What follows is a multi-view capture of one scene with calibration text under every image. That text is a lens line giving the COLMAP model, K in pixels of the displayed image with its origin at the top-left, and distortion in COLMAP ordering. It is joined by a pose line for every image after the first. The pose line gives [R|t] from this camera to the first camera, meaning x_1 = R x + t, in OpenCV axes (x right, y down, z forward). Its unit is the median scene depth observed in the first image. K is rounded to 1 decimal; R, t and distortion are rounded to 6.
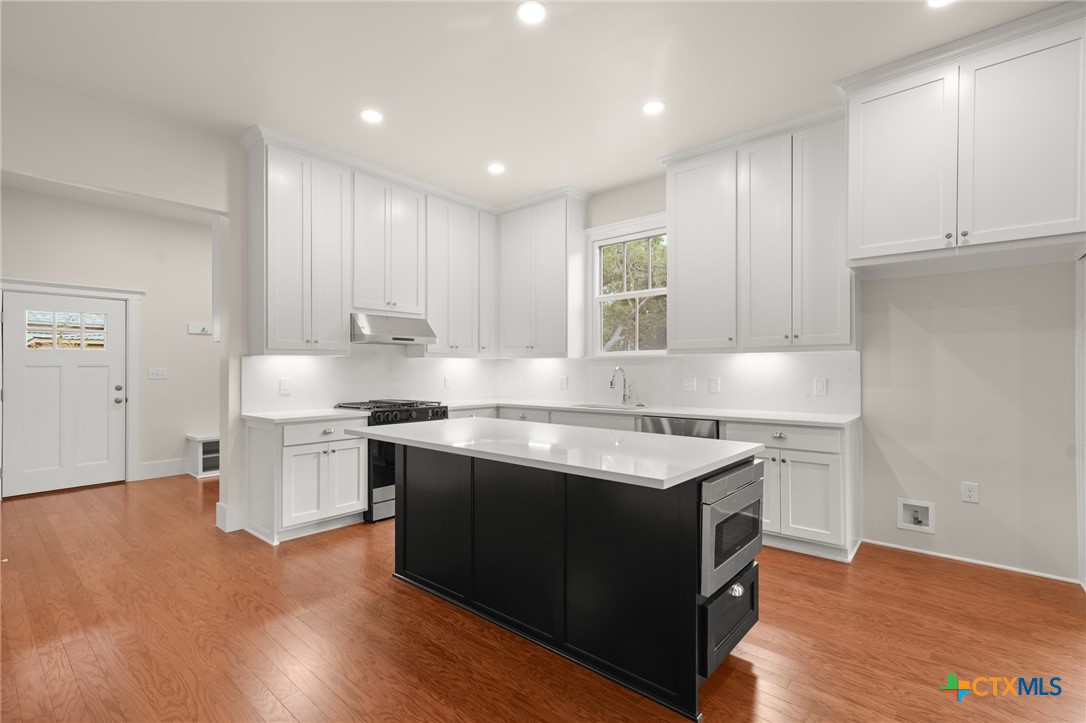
lens RADIAL K [[492.6, 0, 548.1], [0, 492.6, 362.0], [0, 0, 1]] dist [0.002666, 0.000692]
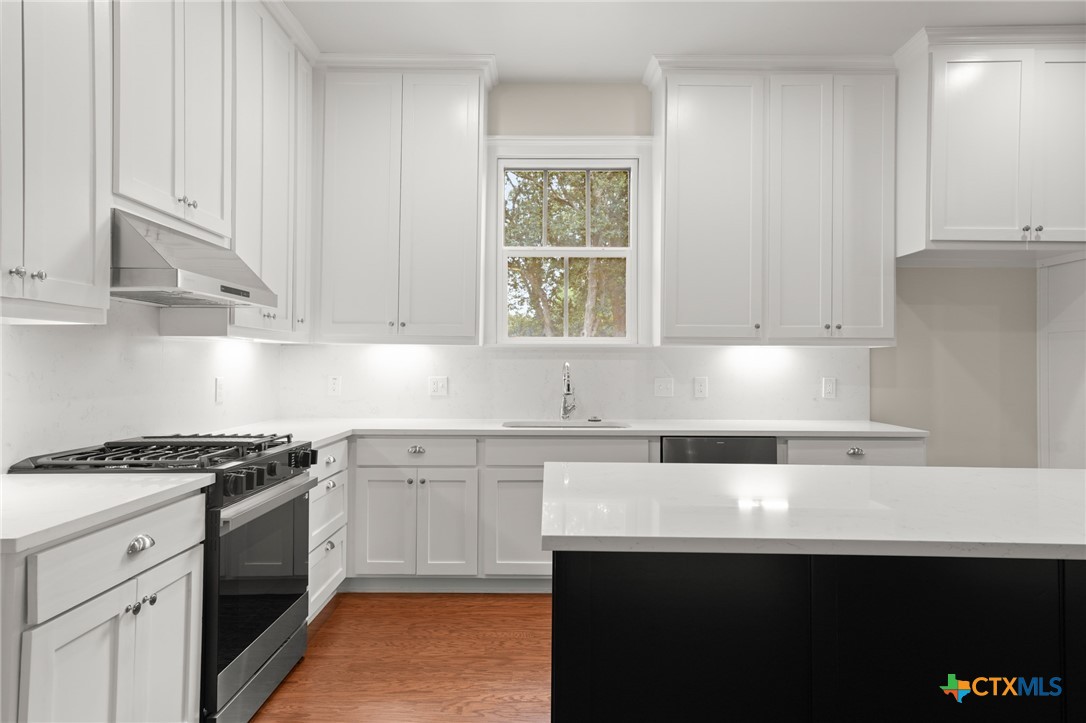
lens RADIAL K [[655.9, 0, 545.4], [0, 655.9, 335.6], [0, 0, 1]] dist [0.050446, -0.000439]
pose [[0.758753, 0.036203, 0.650372, -0.444048], [-0.016496, 0.999202, -0.036375, 0.007862], [-0.651170, 0.016871, 0.758745, 0.381496]]
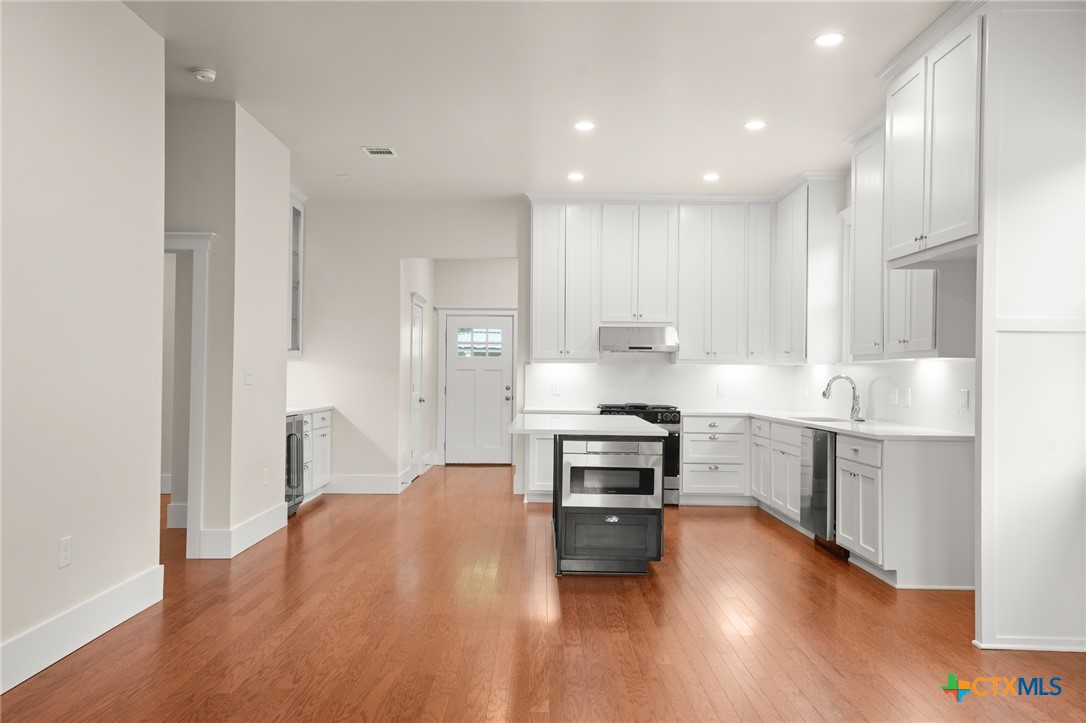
lens RADIAL K [[845.6, 0, 543.0], [0, 845.6, 361.5], [0, 0, 1]] dist [0.028058, 0.000739]
pose [[0.646881, -0.001952, -0.762588, 0.972543], [-0.002566, 0.999985, -0.004736, -0.005808], [0.762586, 0.005021, 0.646867, -0.373415]]
